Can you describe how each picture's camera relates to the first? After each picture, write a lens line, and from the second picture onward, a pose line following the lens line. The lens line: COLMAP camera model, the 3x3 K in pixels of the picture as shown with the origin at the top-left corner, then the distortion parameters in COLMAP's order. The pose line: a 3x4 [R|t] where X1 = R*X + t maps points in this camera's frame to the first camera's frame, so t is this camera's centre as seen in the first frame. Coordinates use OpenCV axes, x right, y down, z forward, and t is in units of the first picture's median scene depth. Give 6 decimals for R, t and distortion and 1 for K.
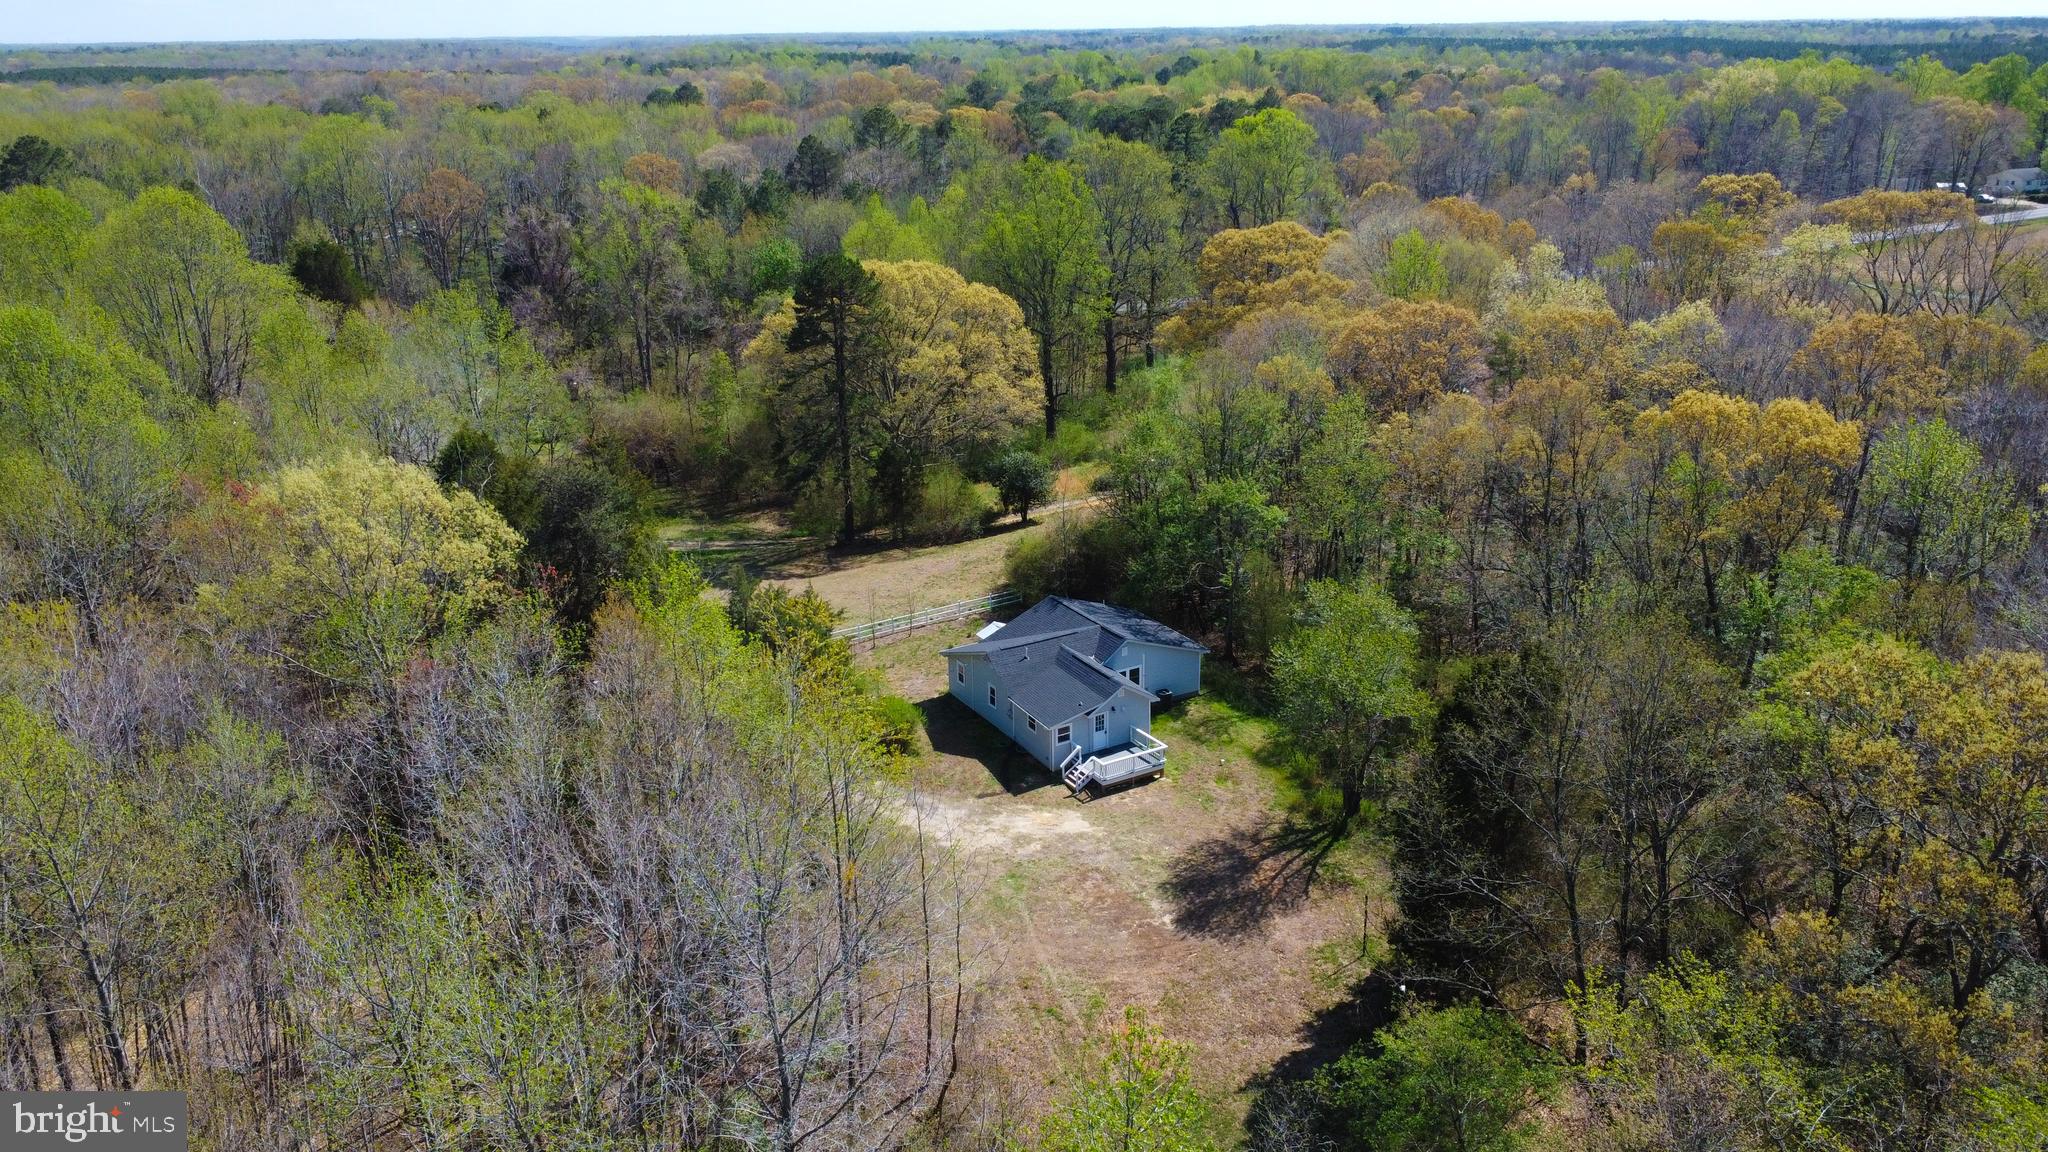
lens RADIAL K [[1551.5, 0, 1024.4], [0, 1551.5, 579.7], [0, 0, 1]] dist [0.003338, -0.001546]
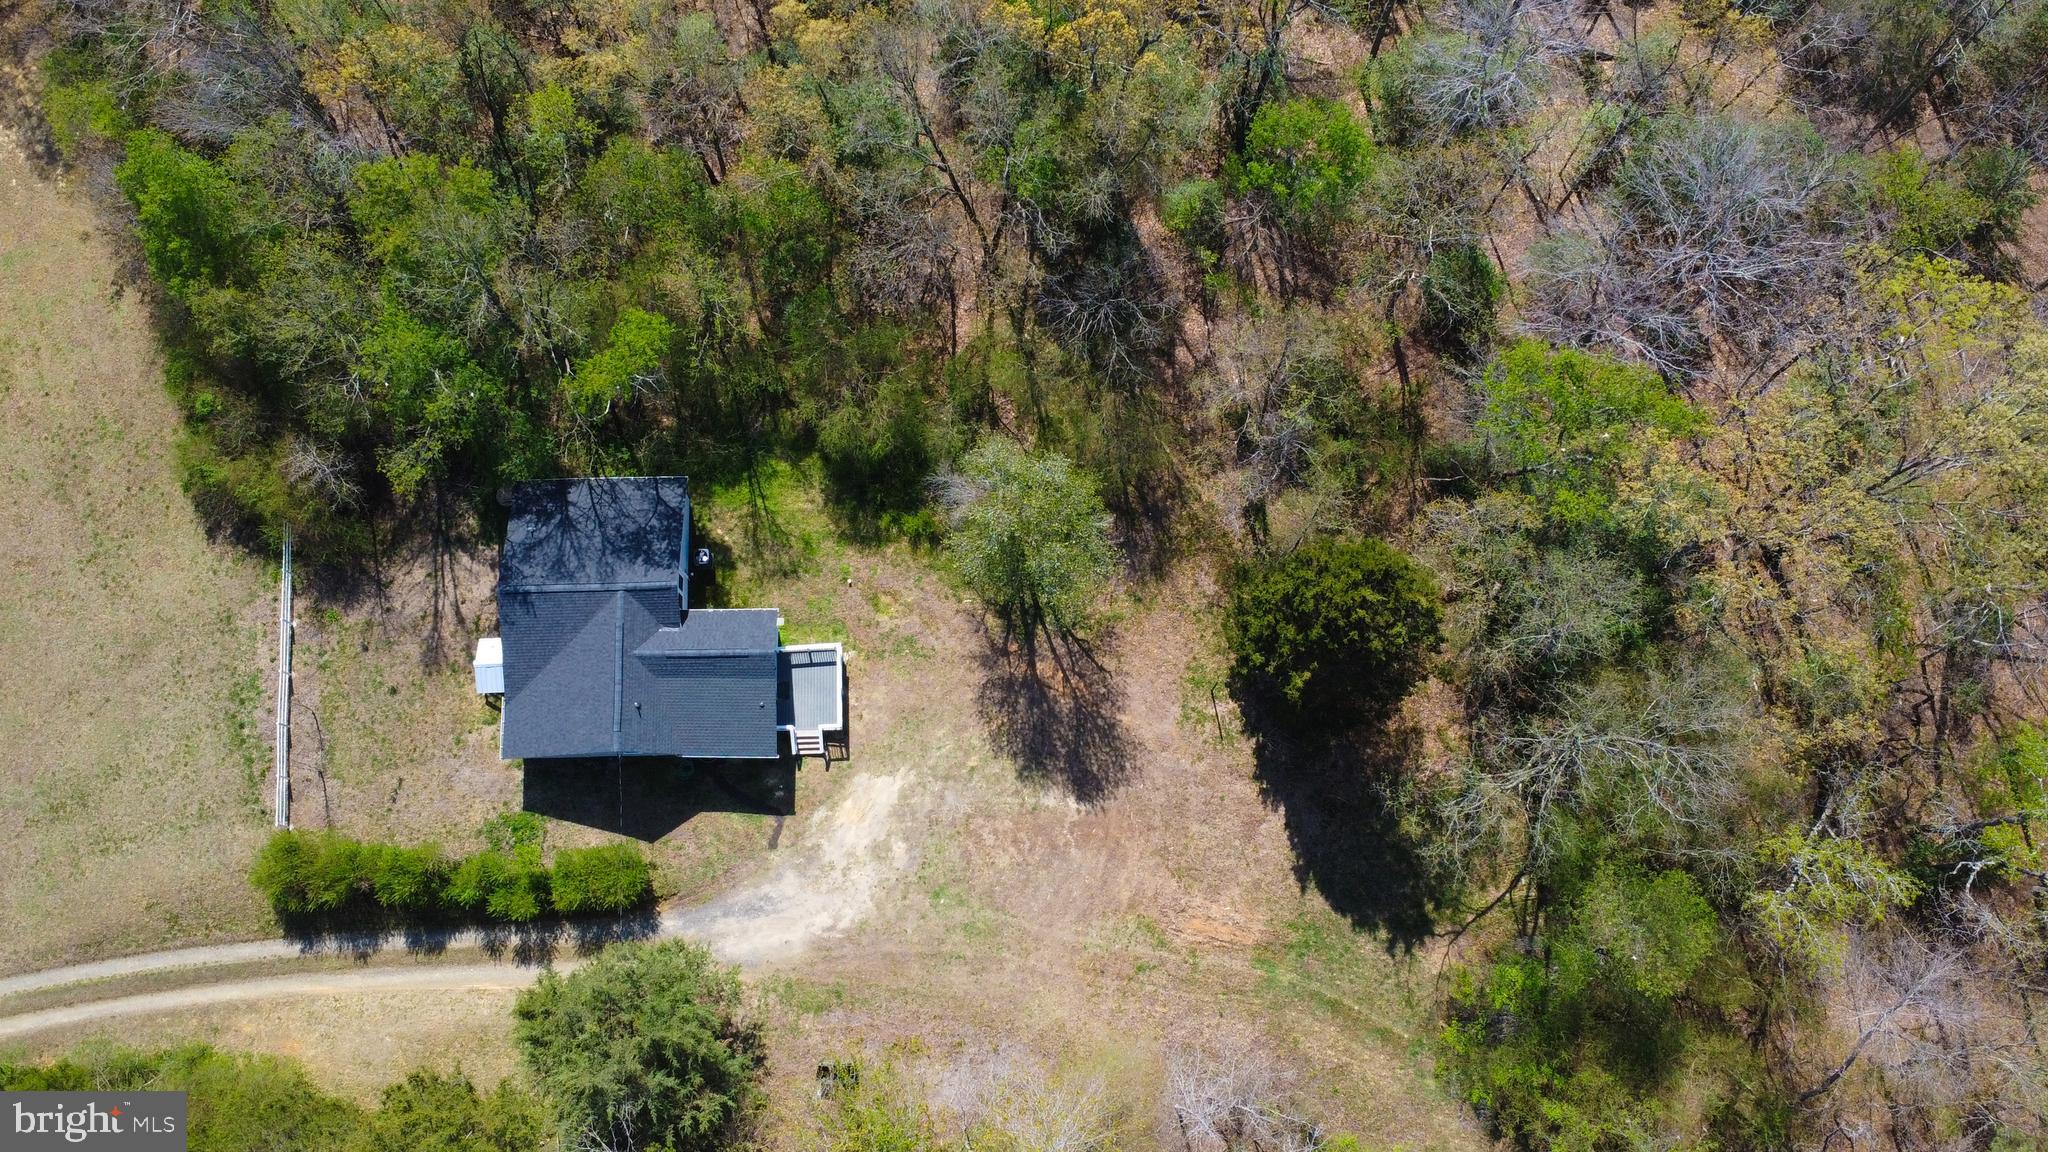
lens RADIAL K [[1551.5, 0, 1013.6], [0, 1551.5, 612.3], [0, 0, 1]] dist [0.003338, -0.001546]
pose [[0.480585, -0.853537, 0.201276, -0.023836], [0.273954, 0.364156, 0.890134, -0.607351], [-0.833059, -0.372645, 0.408838, 0.482931]]
